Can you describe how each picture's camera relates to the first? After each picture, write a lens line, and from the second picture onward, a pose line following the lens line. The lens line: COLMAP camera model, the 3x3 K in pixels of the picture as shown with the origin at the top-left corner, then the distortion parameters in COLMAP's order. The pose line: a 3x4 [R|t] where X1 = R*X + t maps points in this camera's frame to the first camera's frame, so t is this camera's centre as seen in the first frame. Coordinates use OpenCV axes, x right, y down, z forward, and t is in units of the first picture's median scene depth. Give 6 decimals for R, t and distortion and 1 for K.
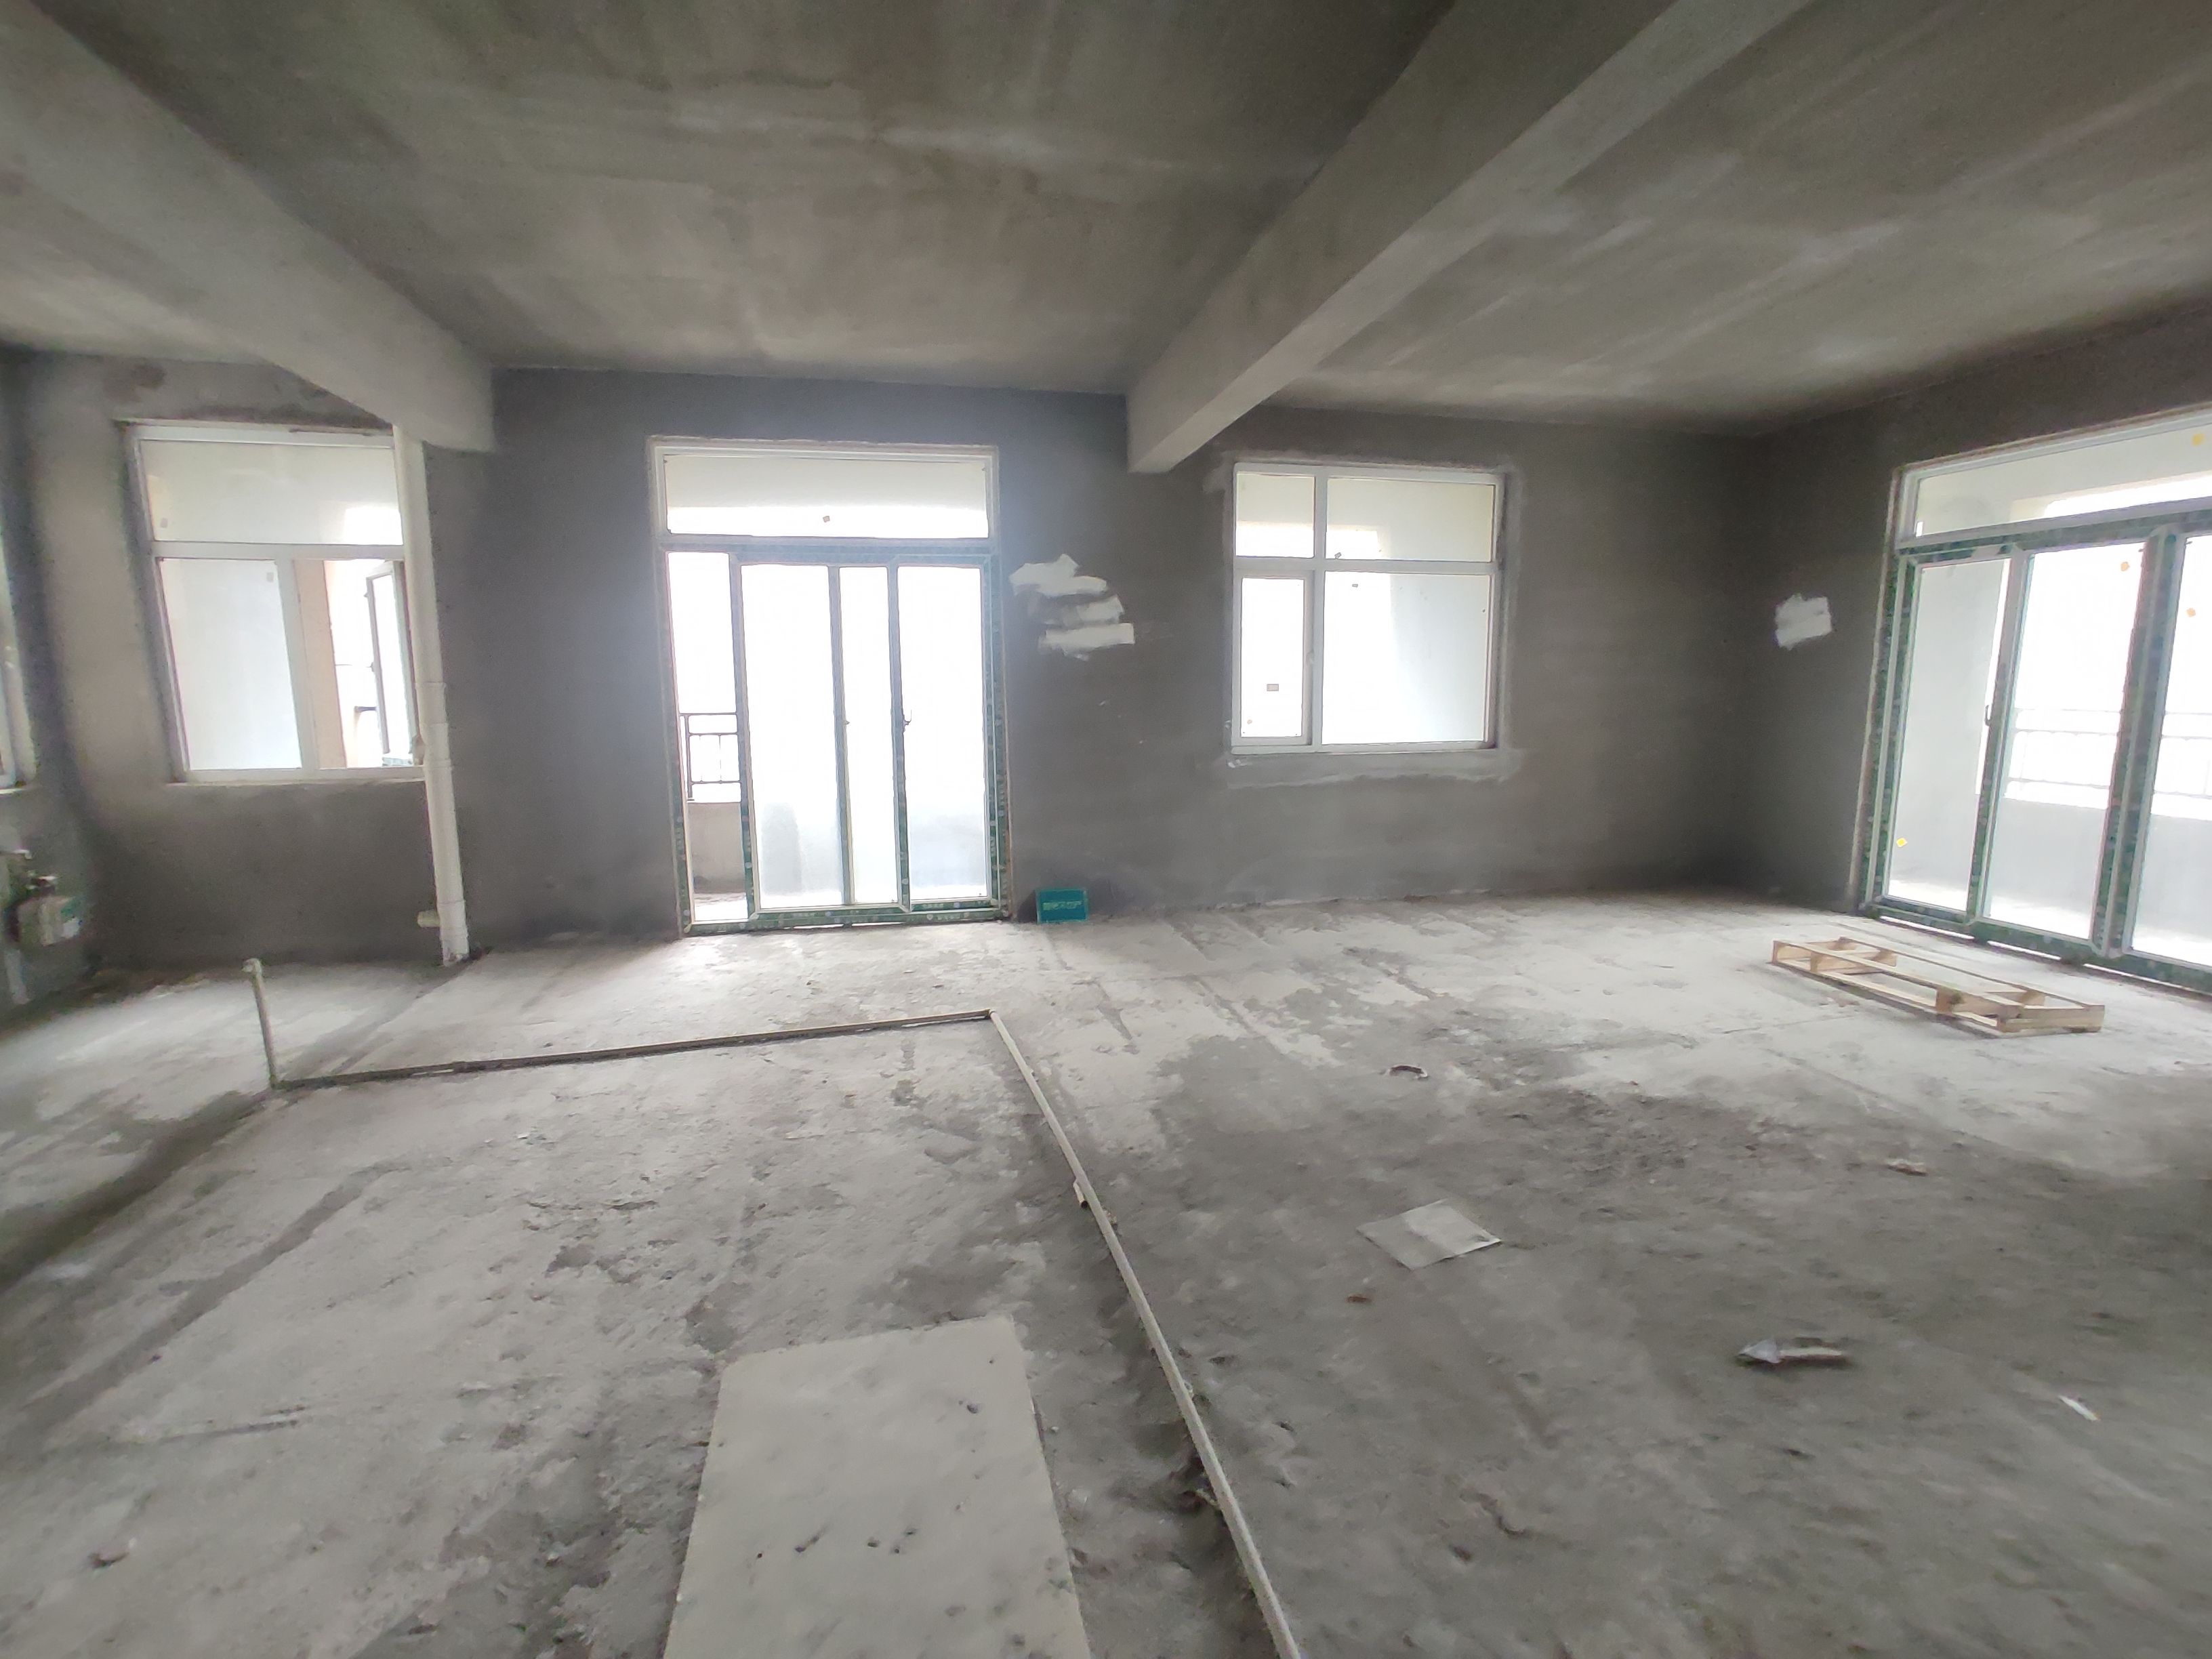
lens RADIAL K [[1002.3, 0, 1095.4], [0, 1002.3, 824.2], [0, 0, 1]] dist [-0.056071, 0.032332]
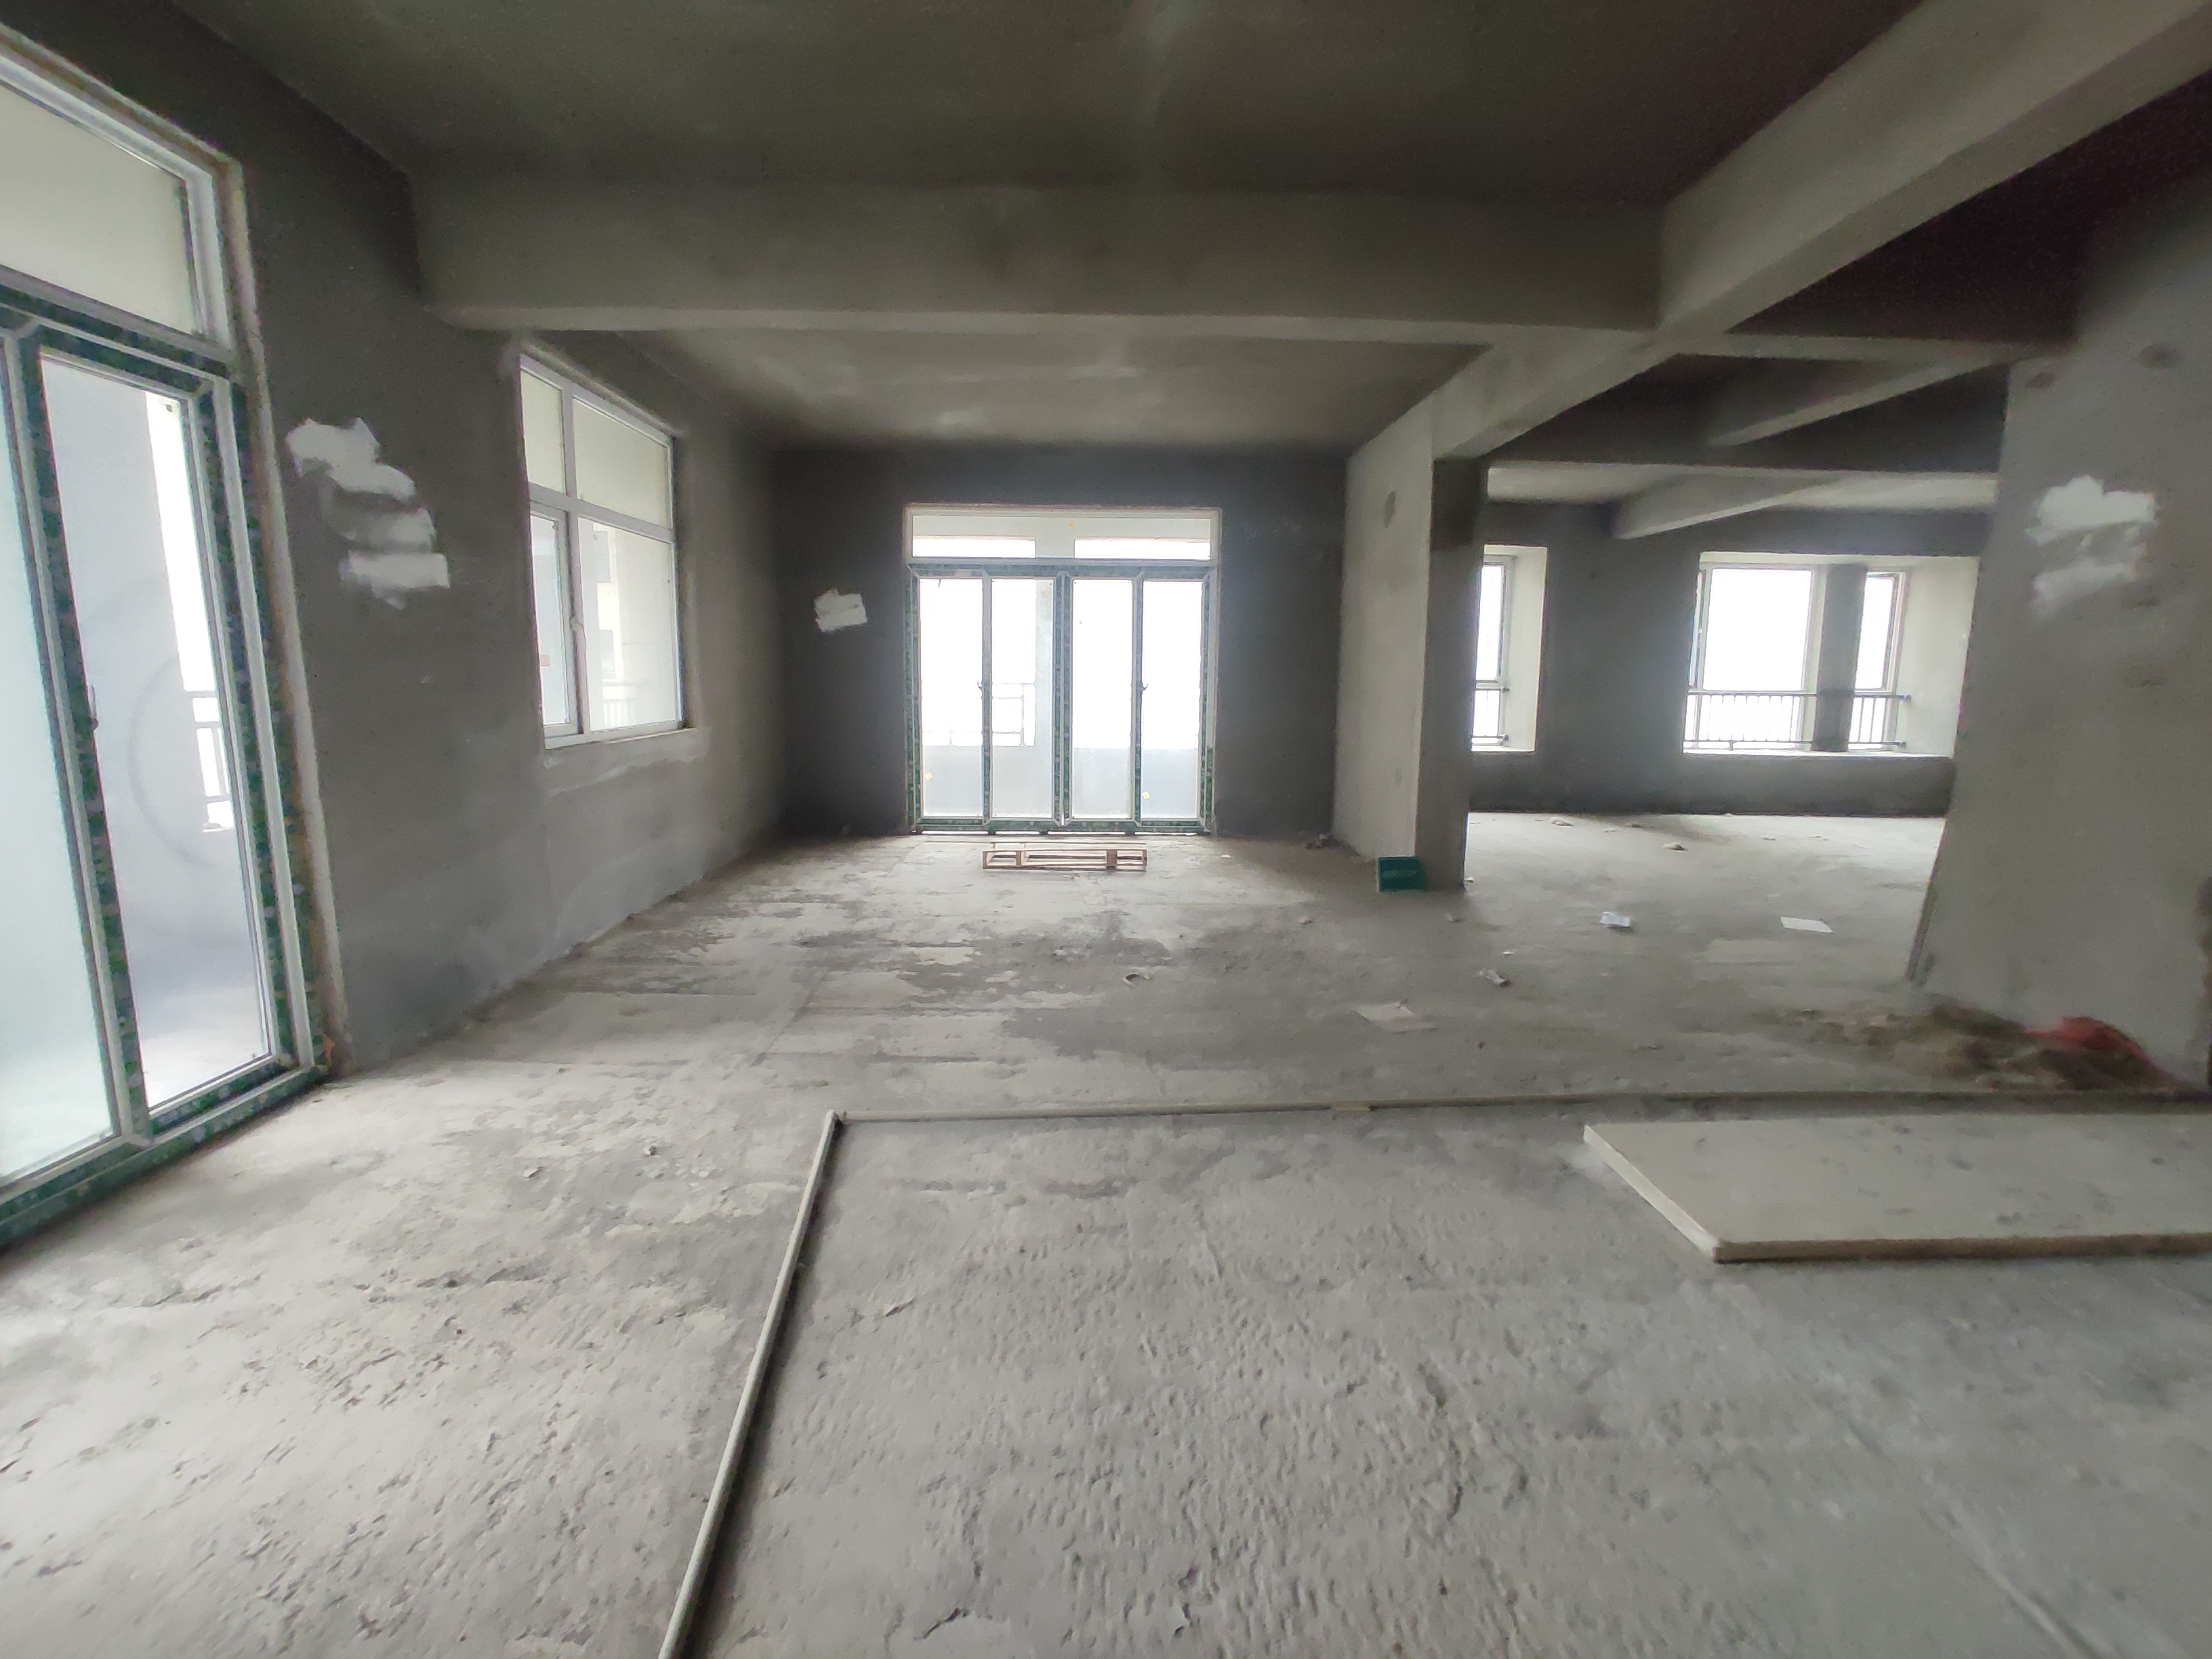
lens RADIAL K [[1002.3, 0, 1095.4], [0, 1002.3, 824.2], [0, 0, 1]] dist [-0.056071, 0.032332]
pose [[0.188247, -0.140849, 0.971969, -0.661680], [0.131602, 0.984355, 0.117156, -0.063802], [-0.973265, 0.105859, 0.203838, 0.617470]]
